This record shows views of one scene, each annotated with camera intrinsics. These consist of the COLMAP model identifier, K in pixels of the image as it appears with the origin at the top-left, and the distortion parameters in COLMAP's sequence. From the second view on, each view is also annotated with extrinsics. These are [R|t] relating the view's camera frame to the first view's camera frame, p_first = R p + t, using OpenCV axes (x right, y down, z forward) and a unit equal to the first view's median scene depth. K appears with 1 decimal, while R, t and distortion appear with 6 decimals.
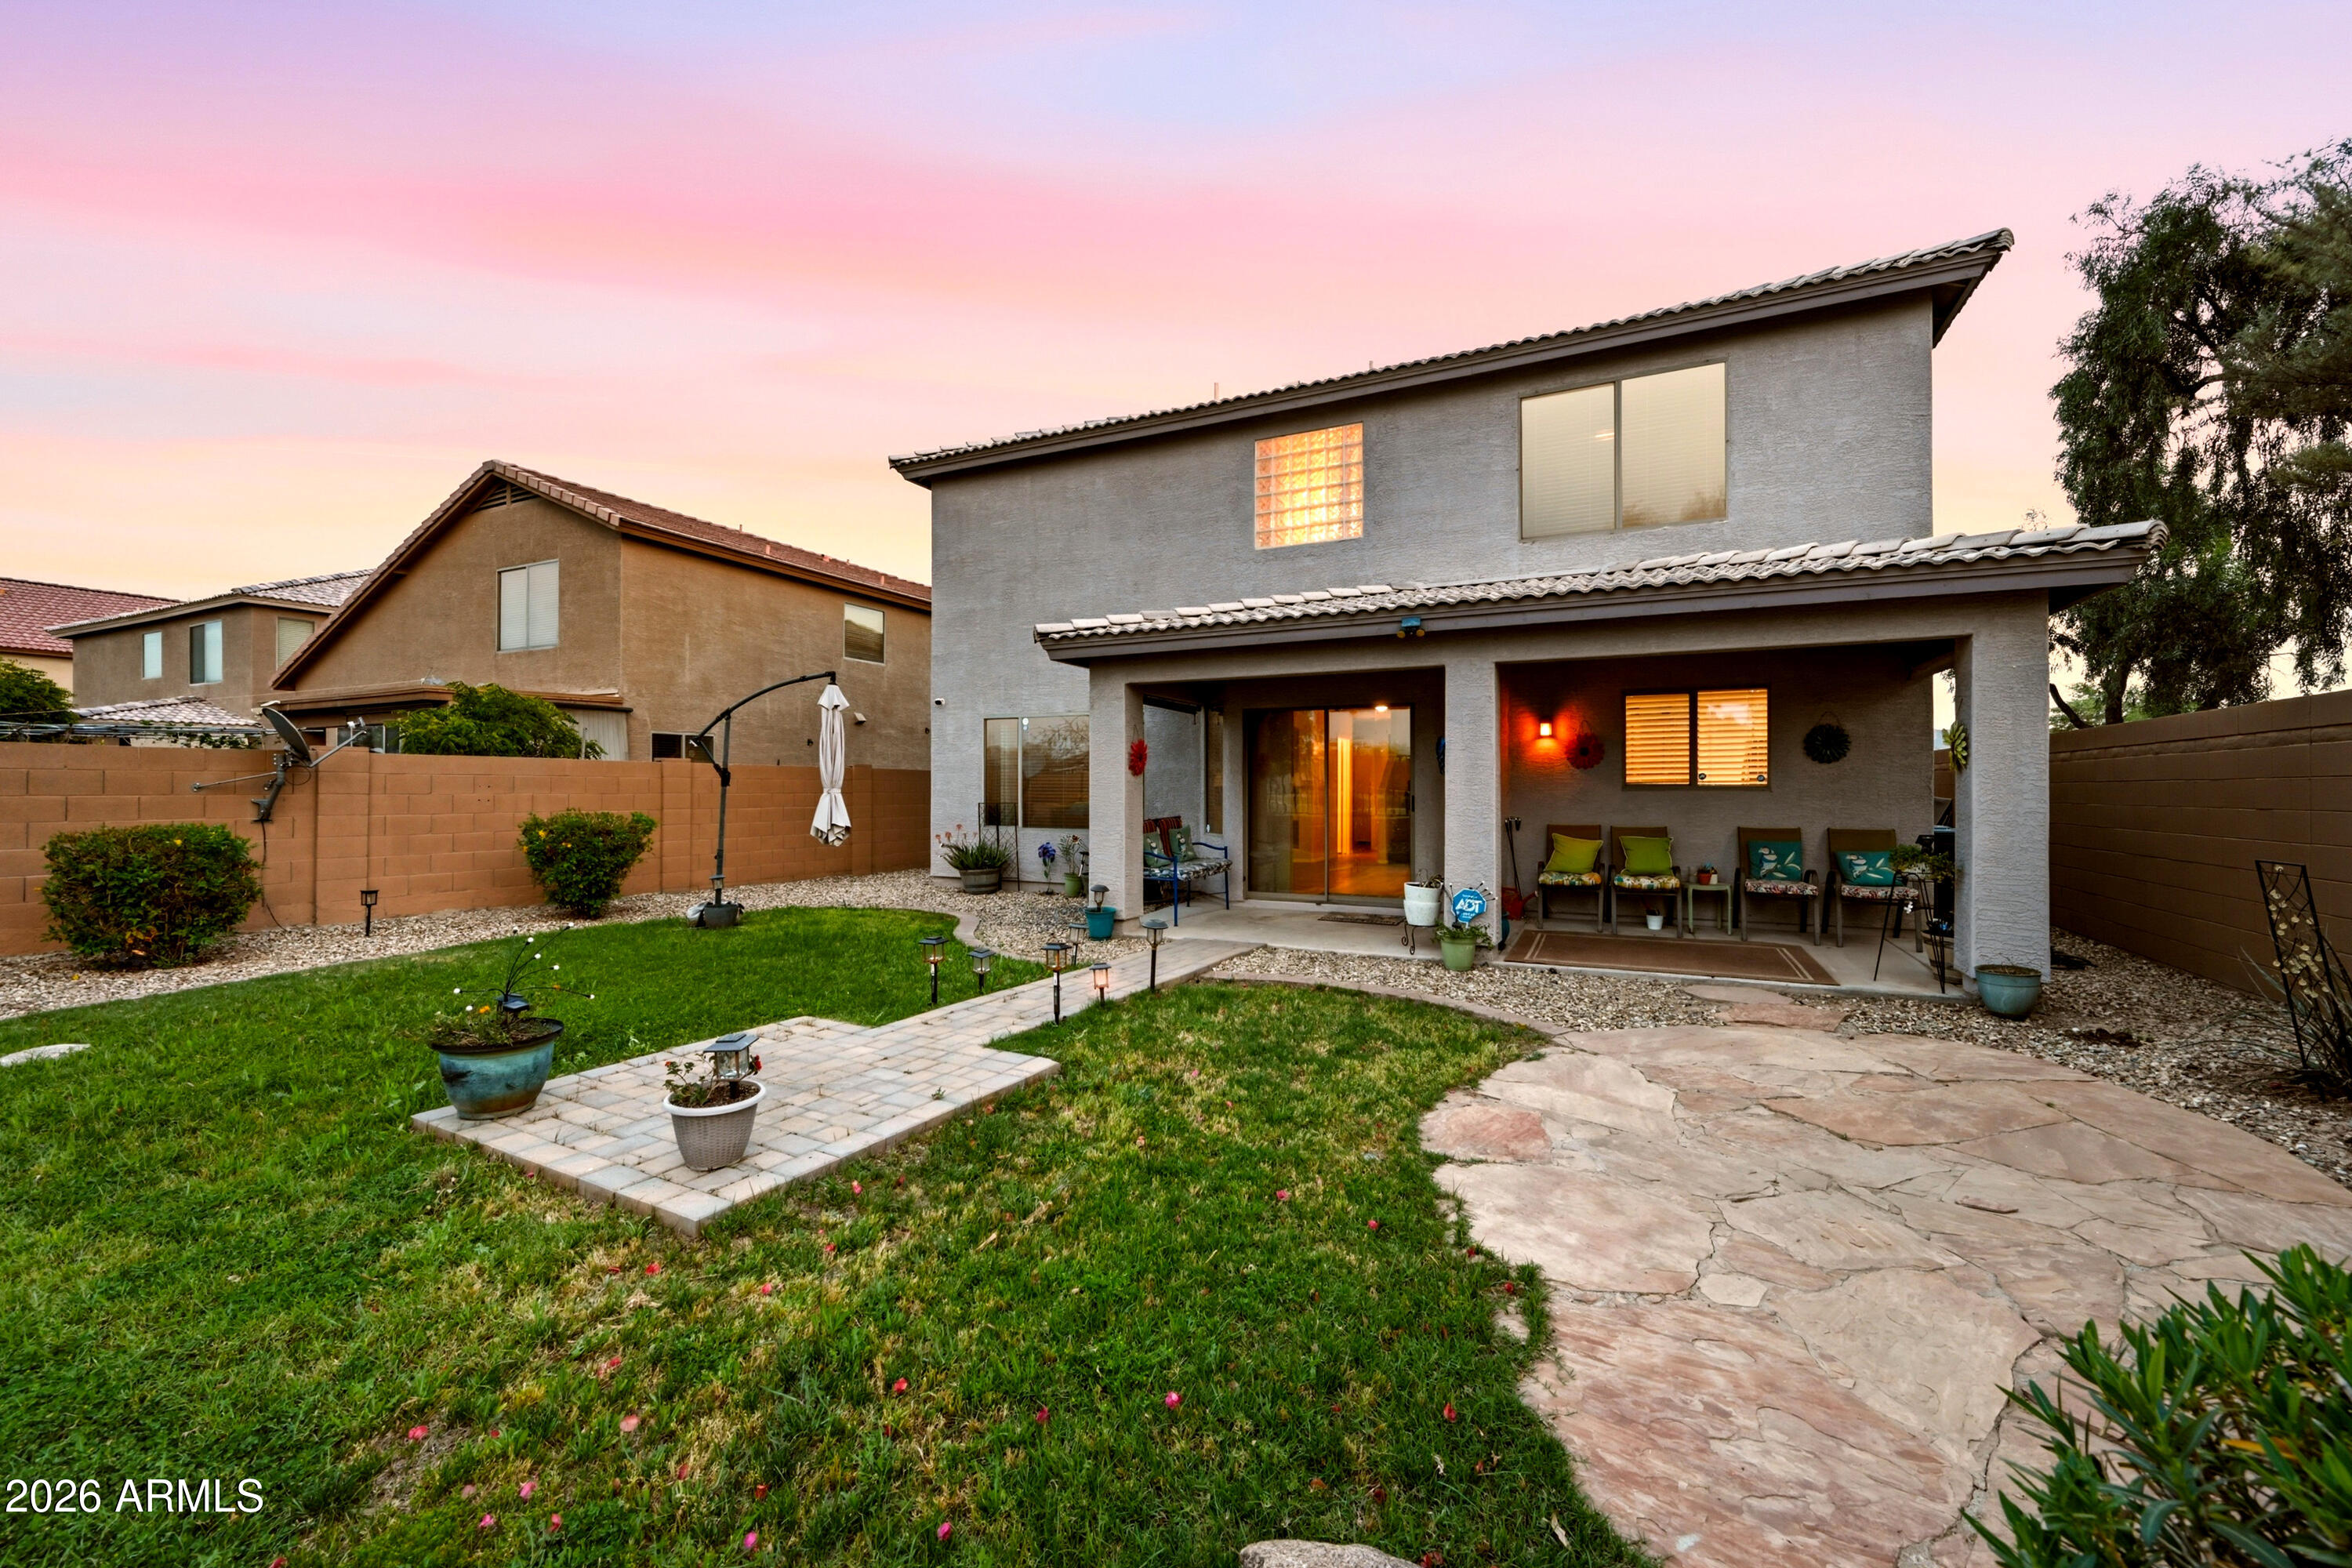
lens RADIAL K [[925.9, 0, 1187.1], [0, 925.9, 779.5], [0, 0, 1]] dist [0.000287, 0.000202]
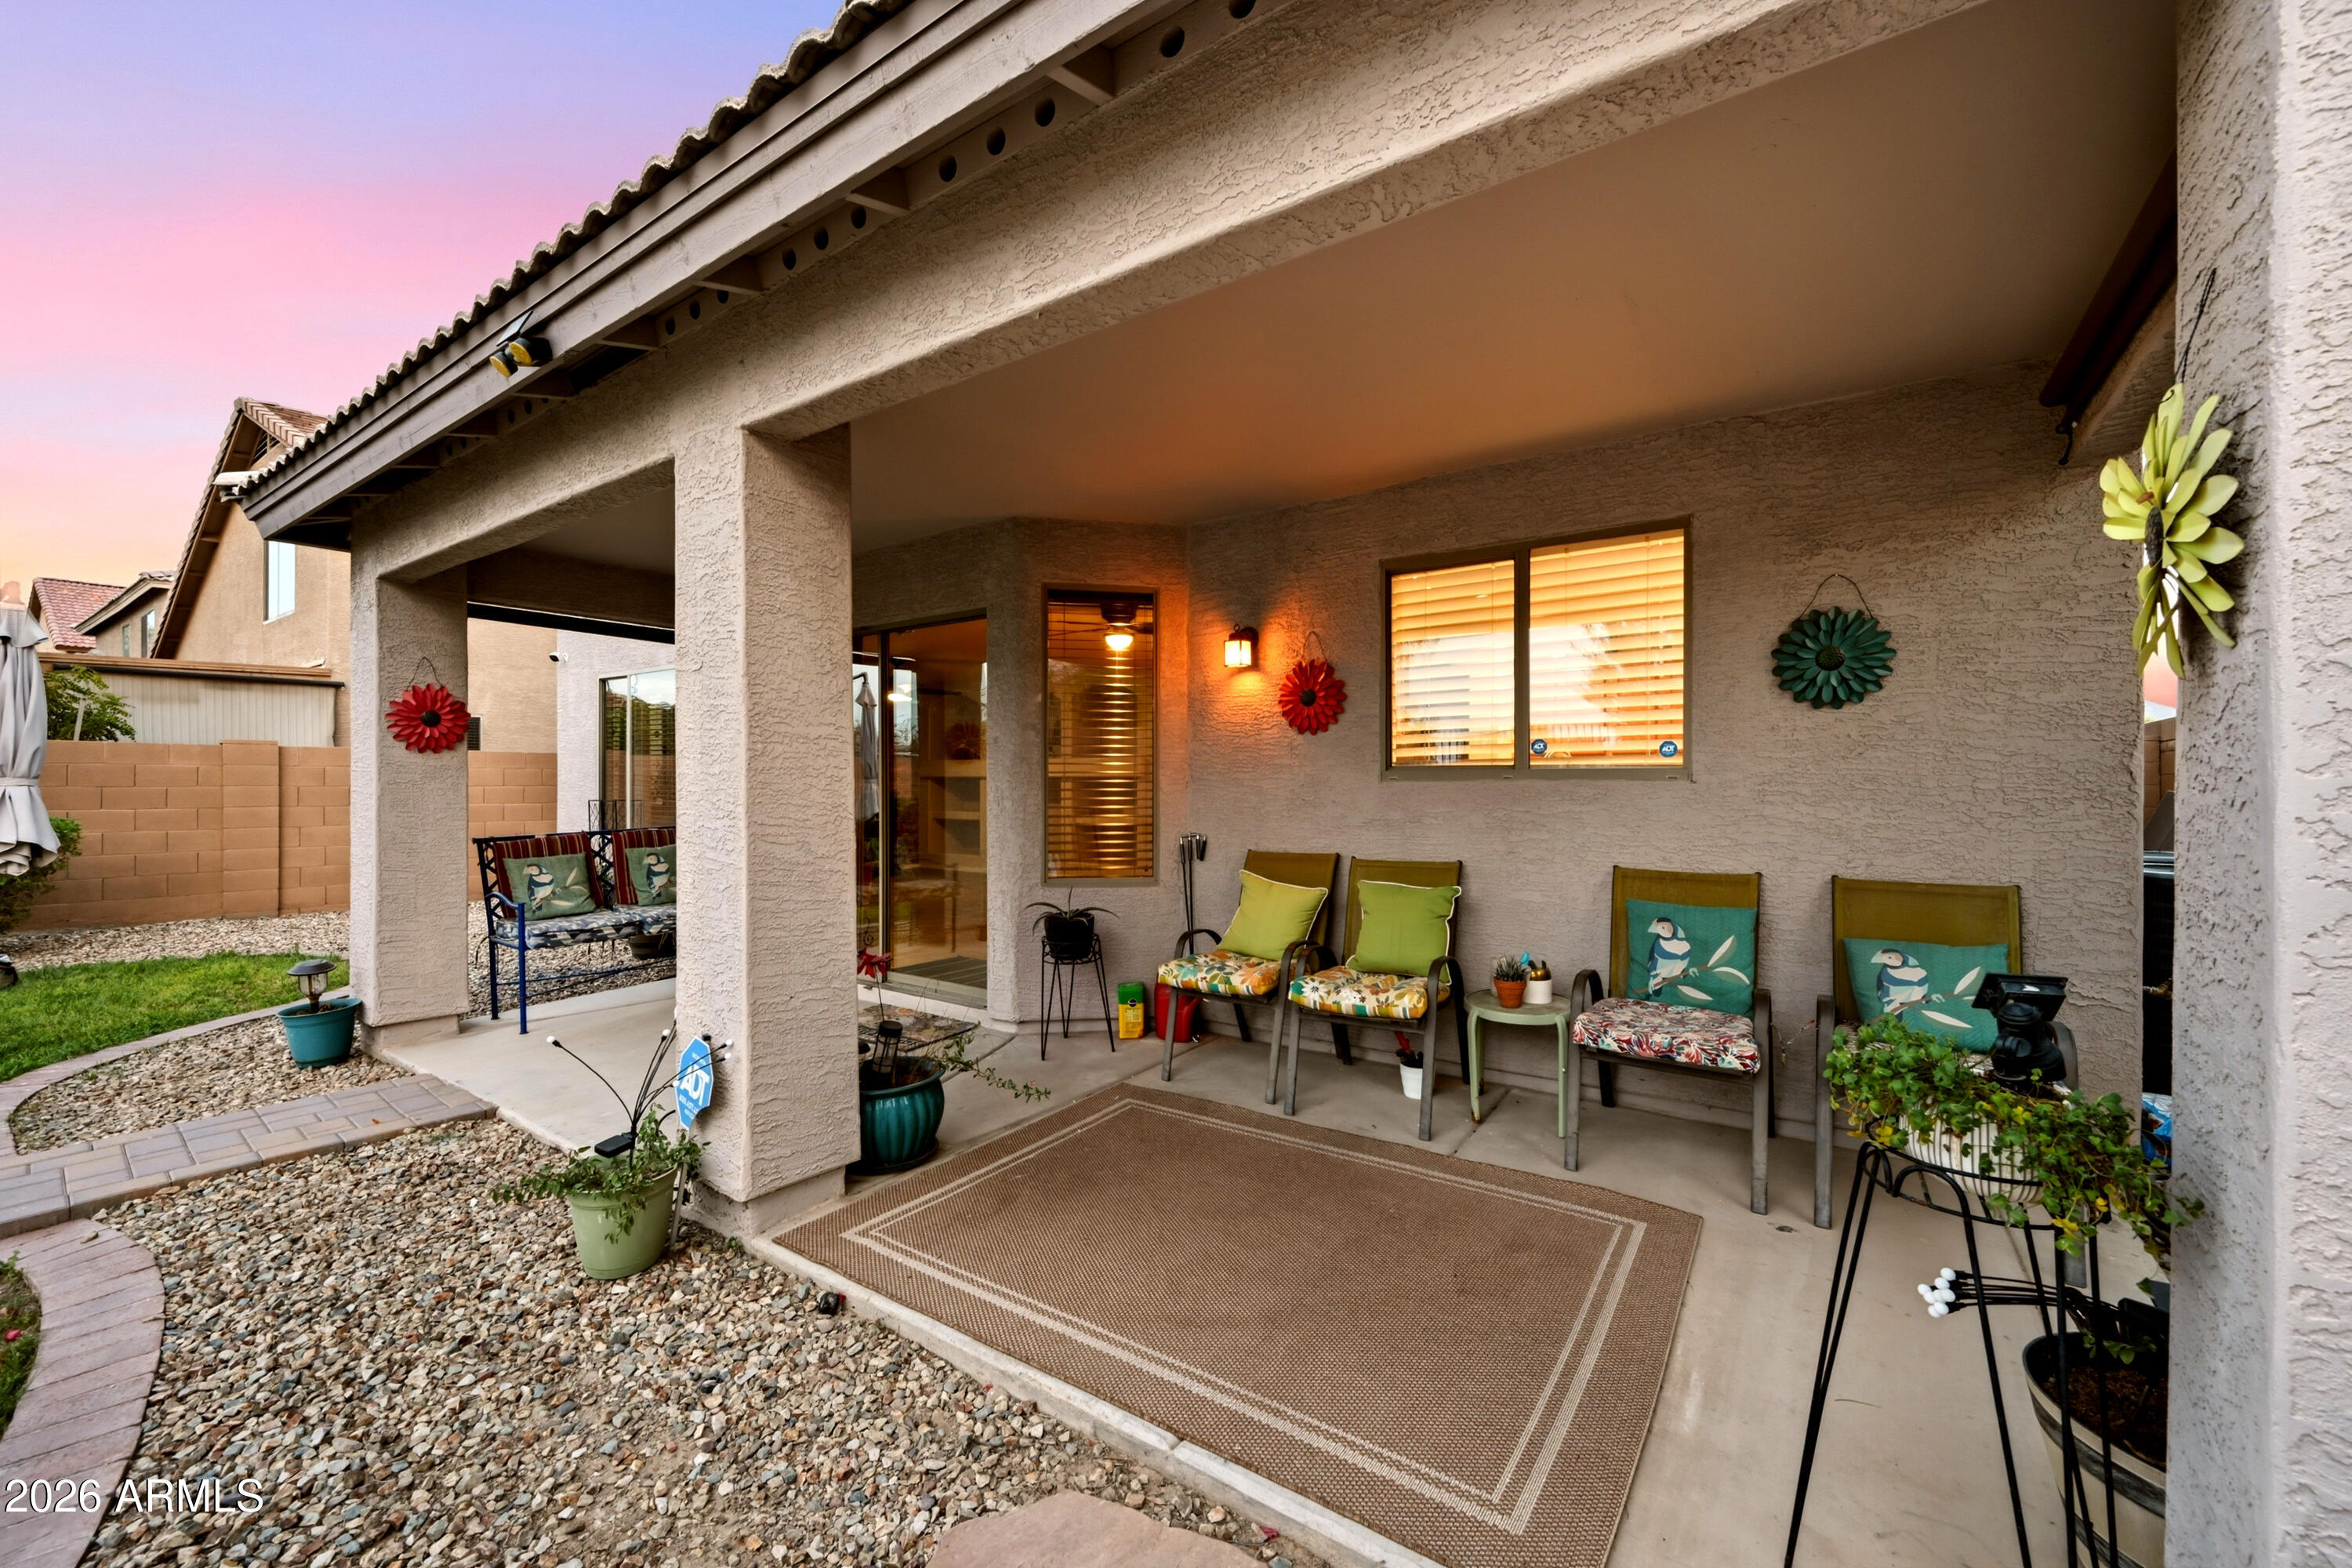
lens RADIAL K [[925.9, 0, 1178.3], [0, 925.9, 779.3], [0, 0, 1]] dist [0.000287, 0.000202]
pose [[0.986344, -0.001211, -0.164693, 0.470810], [0.002376, 0.999974, 0.006880, 0.008727], [0.164681, -0.007178, 0.986321, 0.555556]]
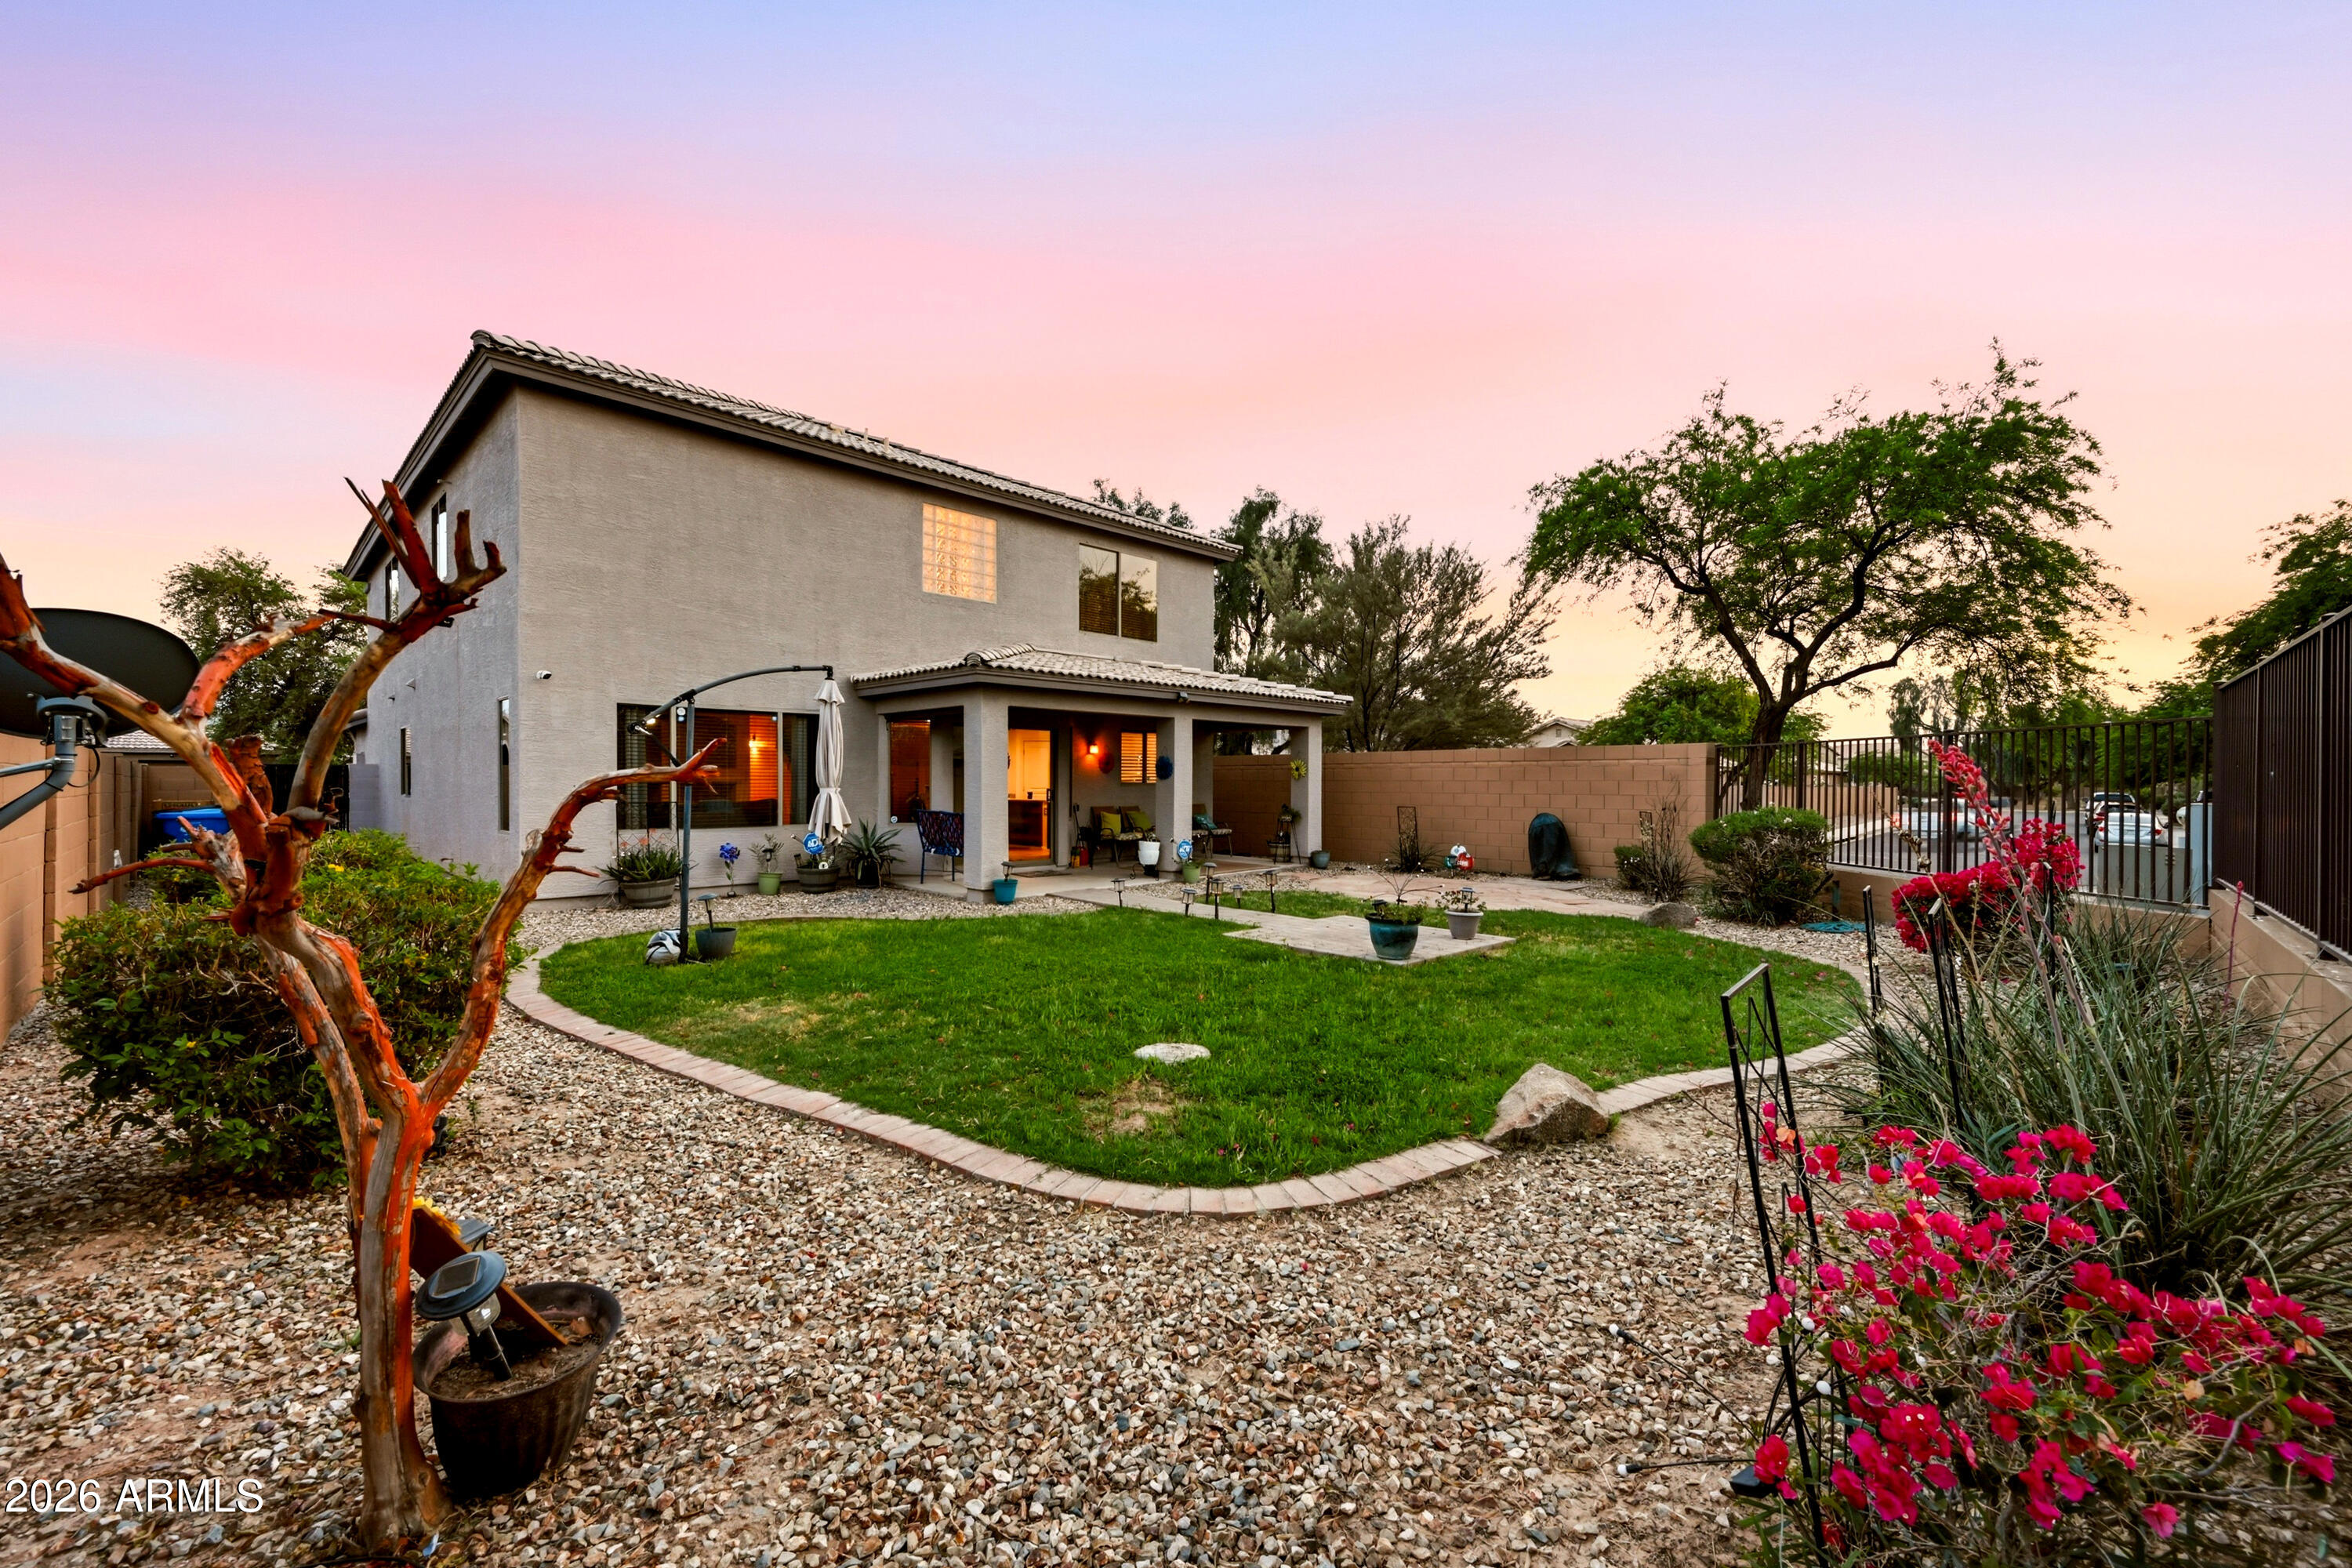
lens RADIAL K [[925.9, 0, 1178.7], [0, 925.9, 787.7], [0, 0, 1]] dist [0.000287, 0.000202]
pose [[0.322135, -0.004455, 0.946683, -1.216061], [-0.009588, 0.999922, 0.007969, -0.000402], [-0.946645, -0.011644, 0.322068, 0.347203]]
